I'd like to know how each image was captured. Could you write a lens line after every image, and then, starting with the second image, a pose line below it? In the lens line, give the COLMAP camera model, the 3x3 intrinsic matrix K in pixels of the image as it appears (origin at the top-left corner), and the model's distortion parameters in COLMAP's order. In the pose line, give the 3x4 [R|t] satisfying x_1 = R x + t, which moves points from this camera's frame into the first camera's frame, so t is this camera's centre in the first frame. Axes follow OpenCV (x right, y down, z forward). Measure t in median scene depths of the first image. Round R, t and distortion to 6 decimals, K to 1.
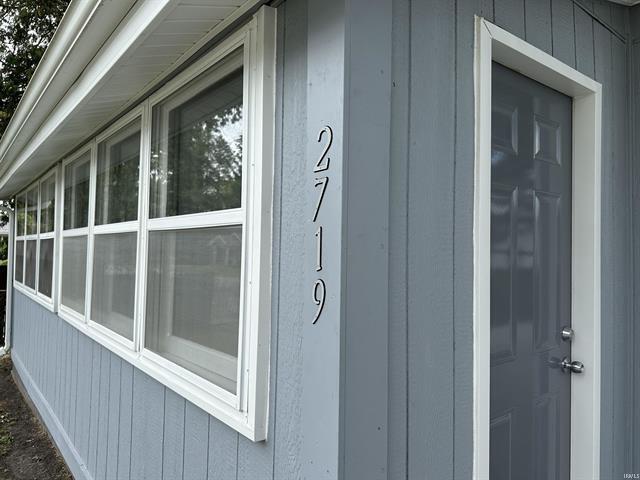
lens RADIAL K [[450.0, 0, 320.0], [0, 450.0, 240.0], [0, 0, 1]] dist [0.102638, -0.117257]
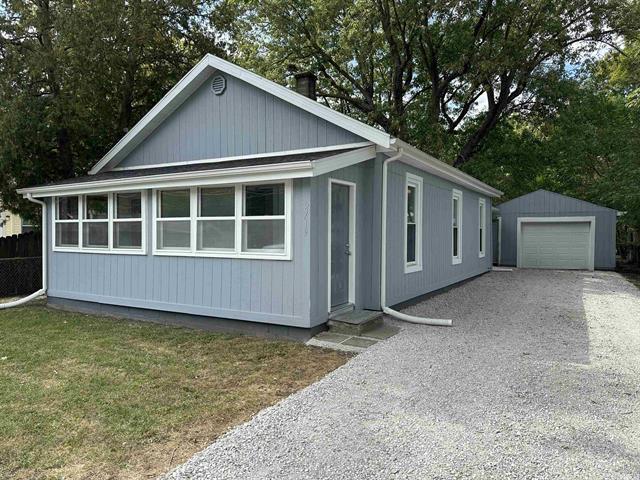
lens RADIAL K [[450.0, 0, 320.0], [0, 450.0, 240.0], [0, 0, 1]] dist [0.102638, -0.117257]
pose [[0.941056, -0.011083, 0.338069, -1.118728], [-0.001259, 0.999341, 0.036268, 0.014799], [-0.338248, -0.034556, 0.940422, -2.858589]]
